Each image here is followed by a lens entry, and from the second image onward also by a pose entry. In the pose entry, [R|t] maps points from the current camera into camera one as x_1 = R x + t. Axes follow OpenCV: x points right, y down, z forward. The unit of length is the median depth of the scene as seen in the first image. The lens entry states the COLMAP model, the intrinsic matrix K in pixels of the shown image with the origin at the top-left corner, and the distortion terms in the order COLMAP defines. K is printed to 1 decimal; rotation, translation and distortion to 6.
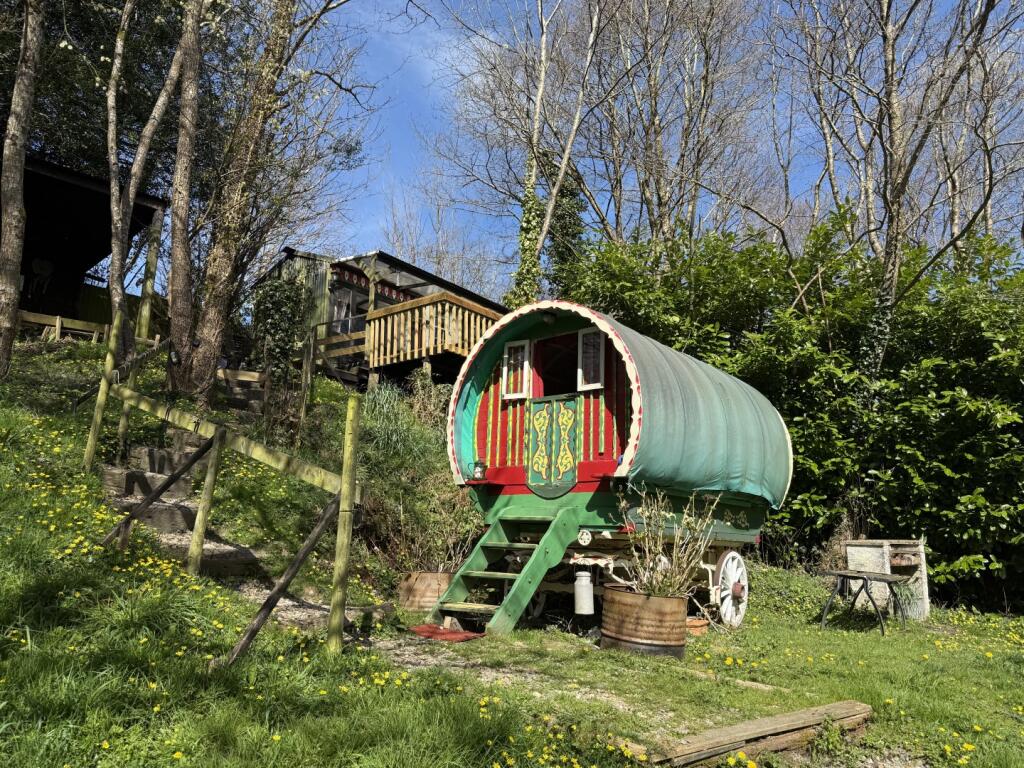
lens RADIAL K [[713.6, 0, 514.1], [0, 713.6, 413.6], [0, 0, 1]] dist [0.062337, -0.001306]
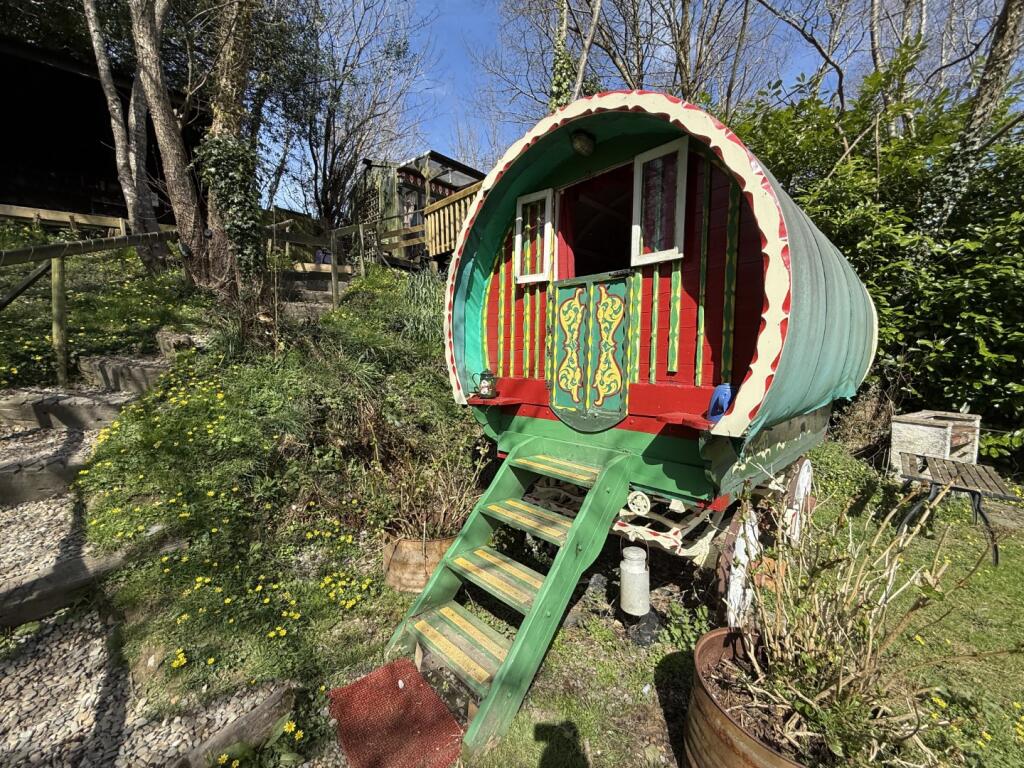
lens RADIAL K [[391.6, 0, 512.0], [0, 391.6, 384.0], [0, 0, 1]] dist [0.002004, 0.000114]
pose [[0.992440, -0.010619, -0.122267, 0.026463], [0.040078, 0.969675, 0.241091, -0.017401], [0.115999, -0.244168, 0.962770, 0.604269]]
